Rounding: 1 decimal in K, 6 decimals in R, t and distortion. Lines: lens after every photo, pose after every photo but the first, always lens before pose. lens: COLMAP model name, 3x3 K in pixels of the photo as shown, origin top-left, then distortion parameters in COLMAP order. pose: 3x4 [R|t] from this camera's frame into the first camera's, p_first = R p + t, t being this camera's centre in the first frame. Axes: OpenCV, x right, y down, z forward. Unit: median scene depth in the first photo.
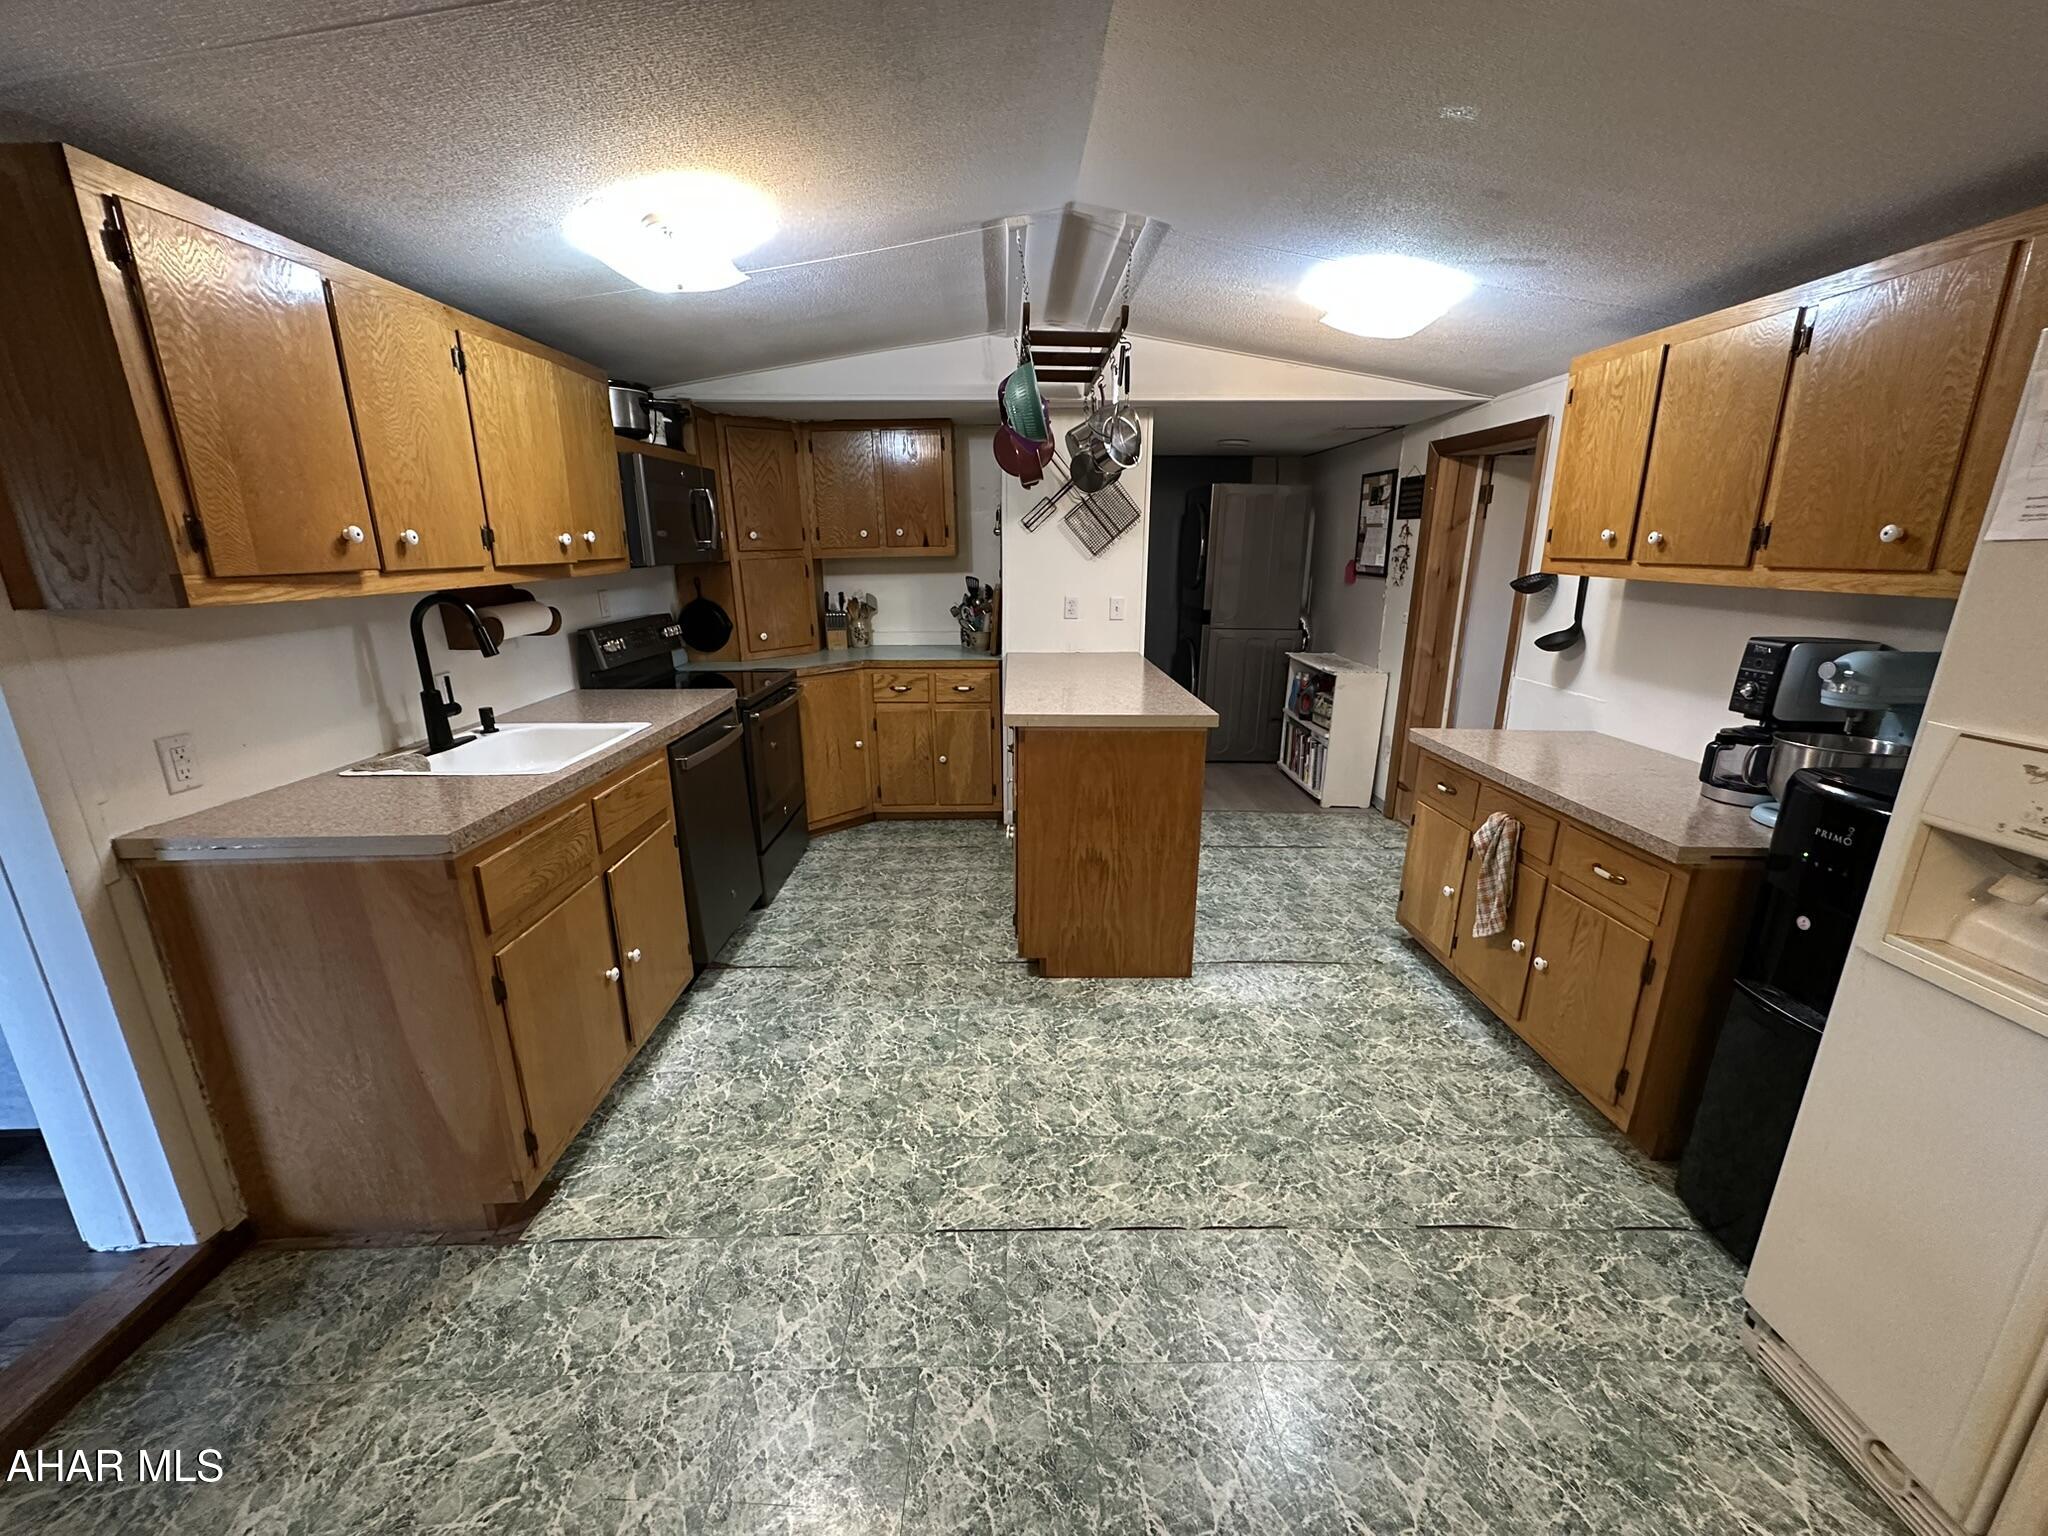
lens RADIAL K [[815.9, 0, 1023.8], [0, 815.9, 772.1], [0, 0, 1]] dist [-0.002435, 0.000440]
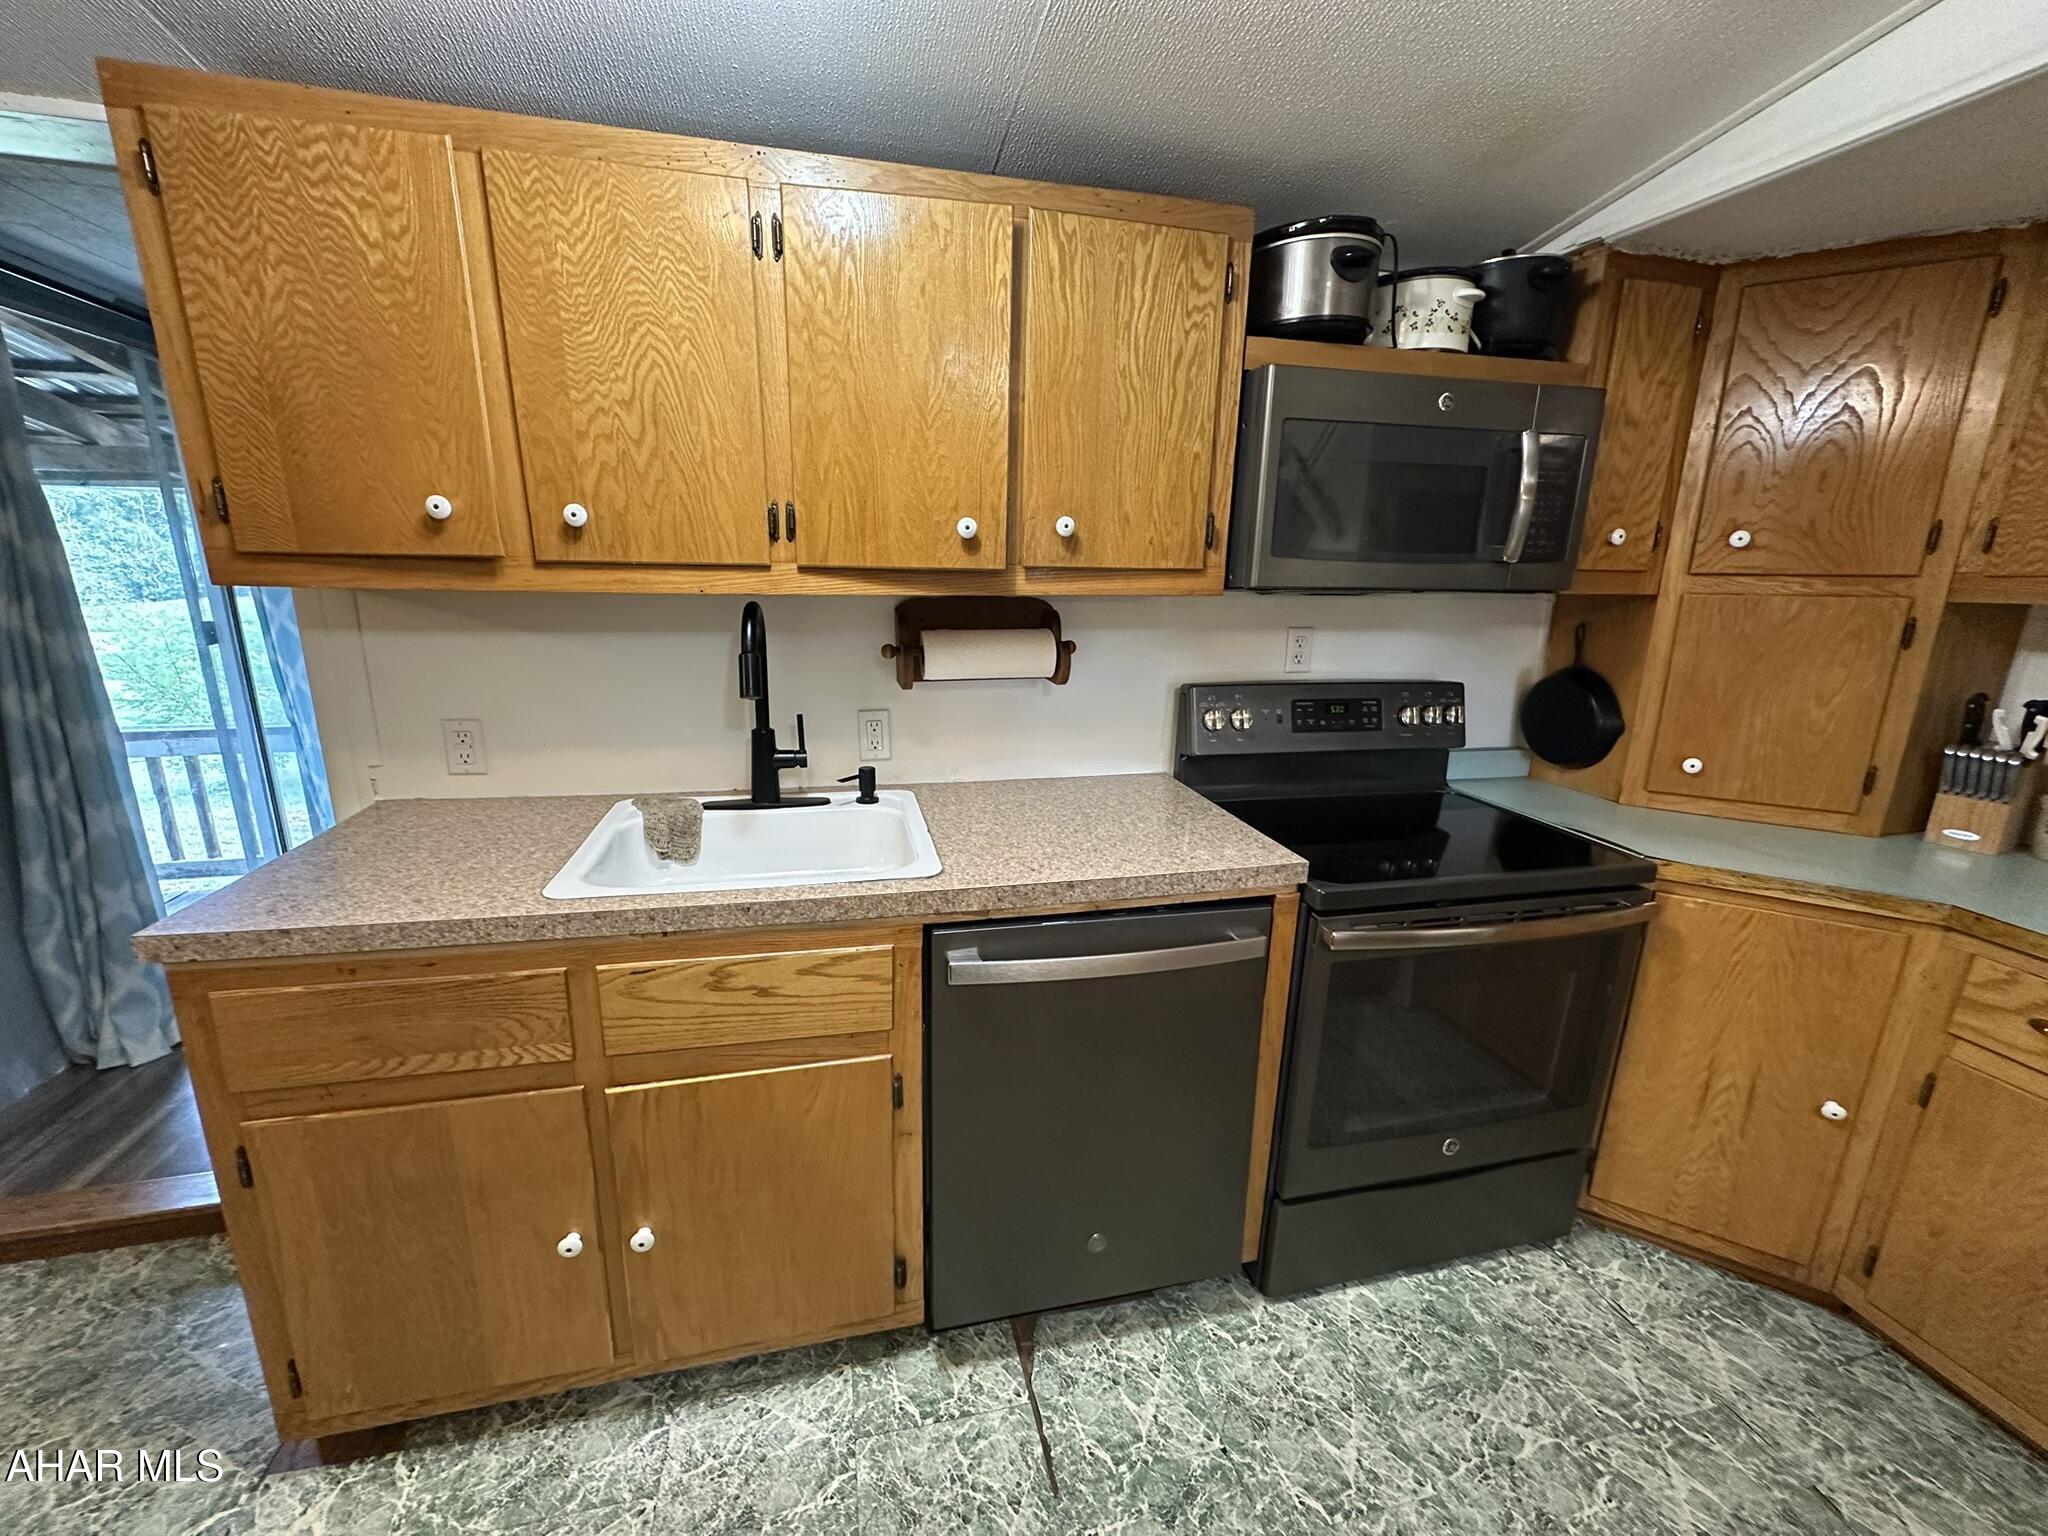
lens RADIAL K [[815.9, 0, 1023.8], [0, 815.9, 772.1], [0, 0, 1]] dist [-0.002435, 0.000440]
pose [[0.219917, 0.252763, -0.942203, 0.033721], [-0.285731, 0.940179, 0.185528, -0.227858], [0.932735, 0.228416, 0.278984, 0.863813]]
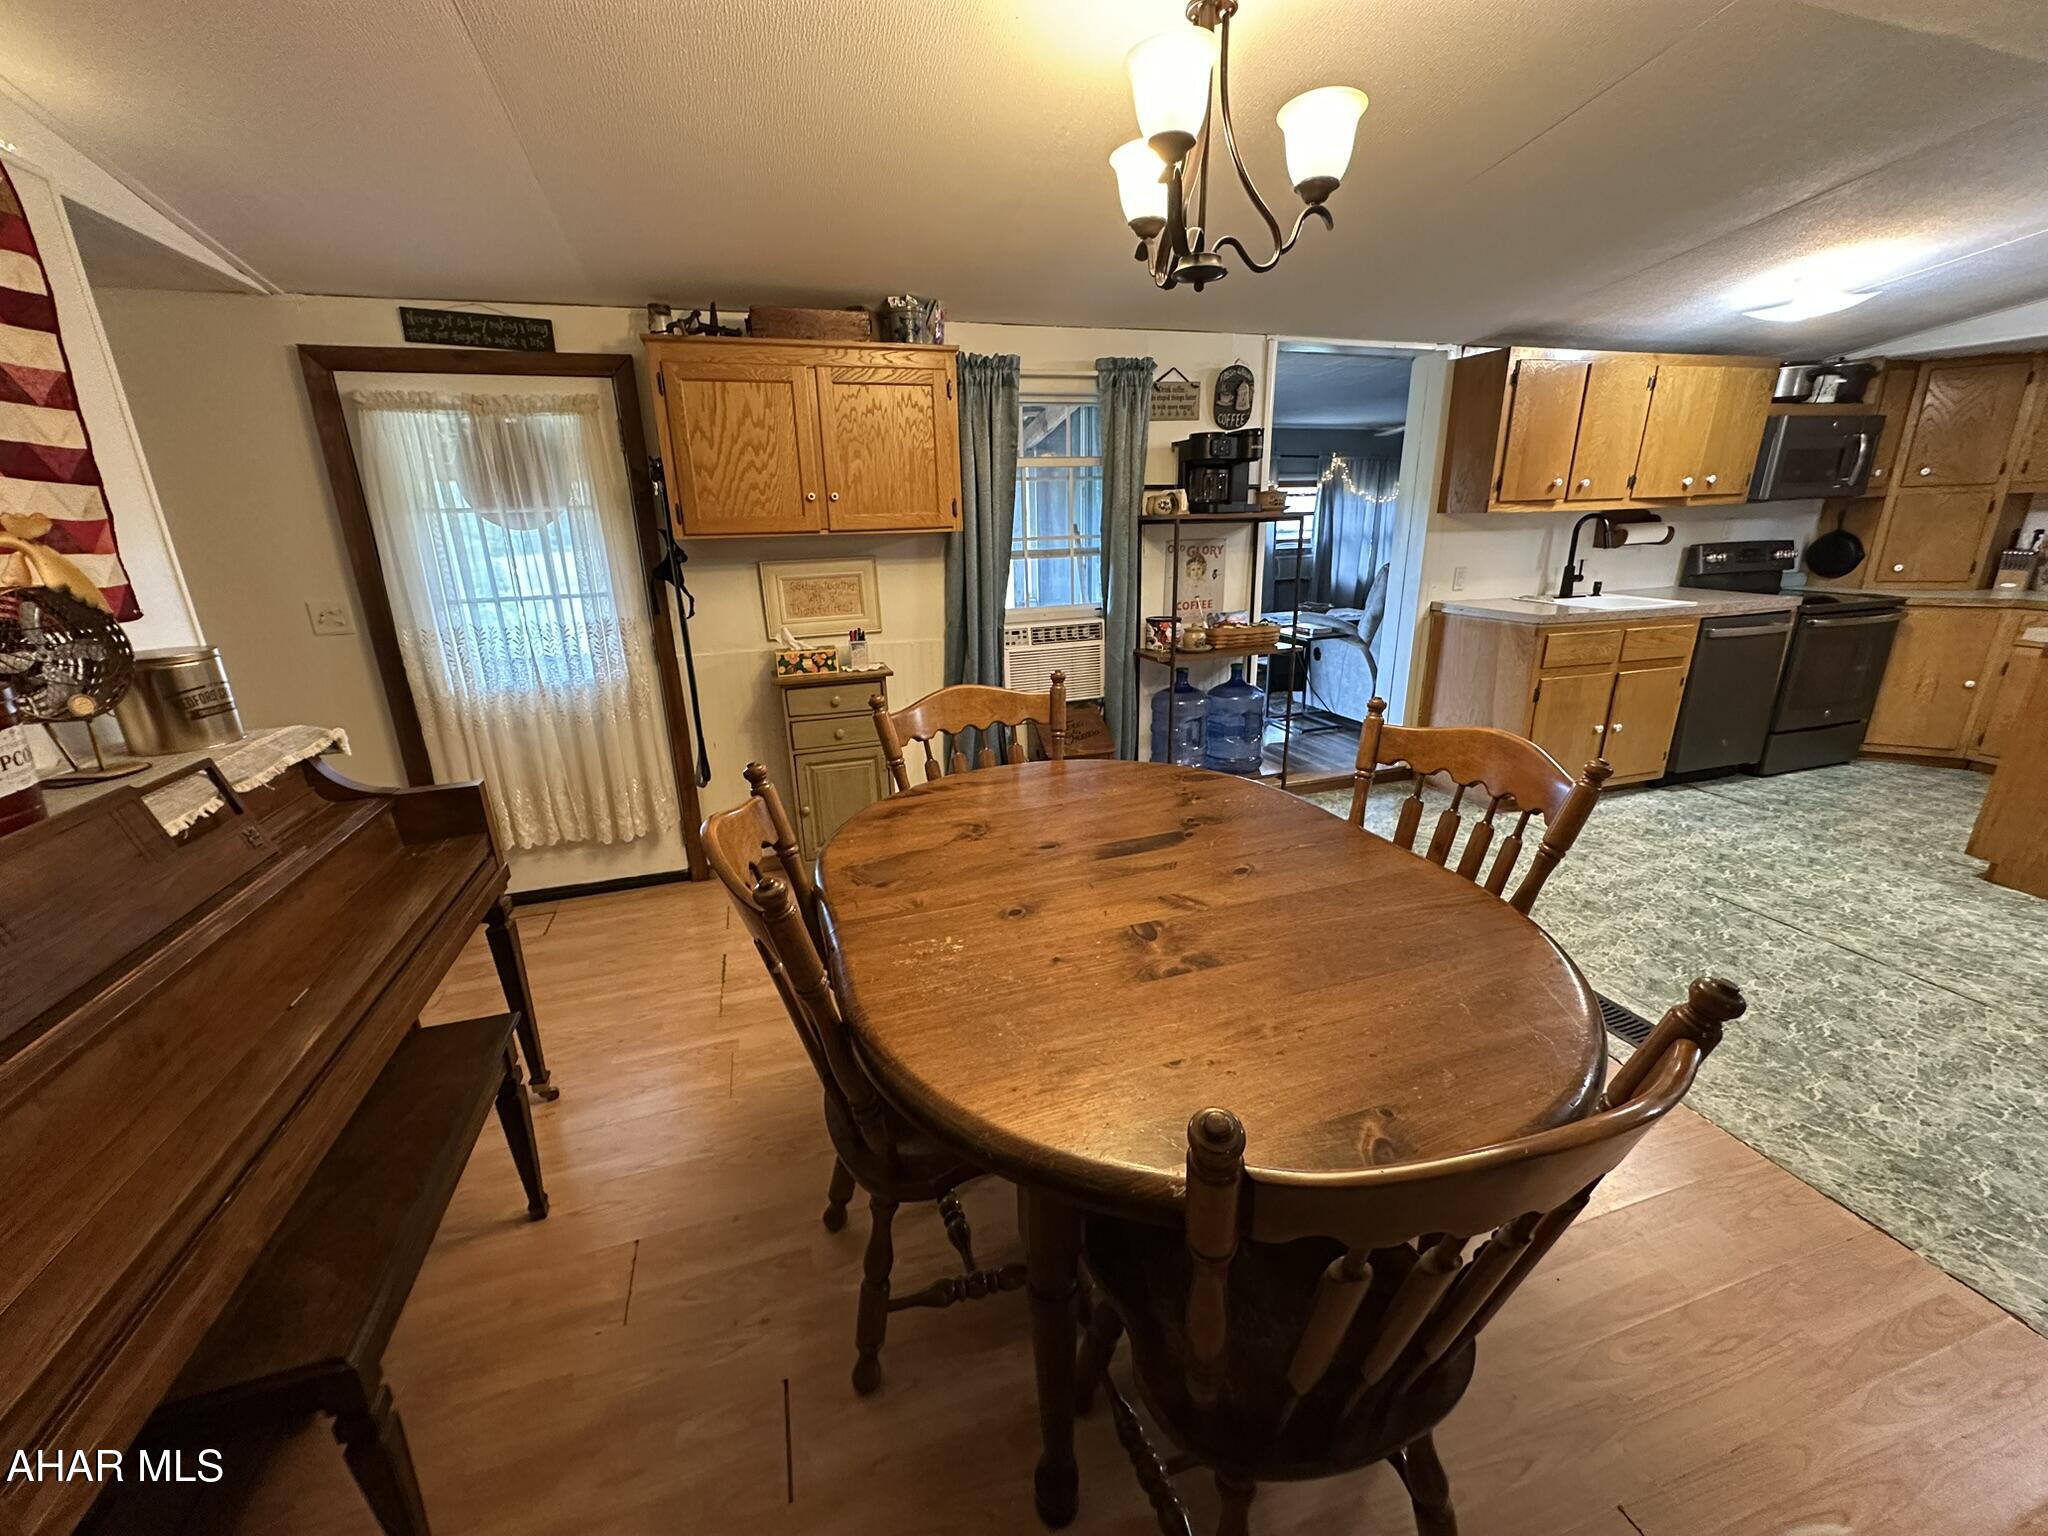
lens RADIAL K [[815.9, 0, 1023.8], [0, 815.9, 772.1], [0, 0, 1]] dist [-0.002435, 0.000440]
pose [[0.291801, 0.293839, -0.910226, 0.641366], [-0.237663, 0.944071, 0.228575, 0.186017], [0.926482, 0.149629, 0.345315, -0.635279]]
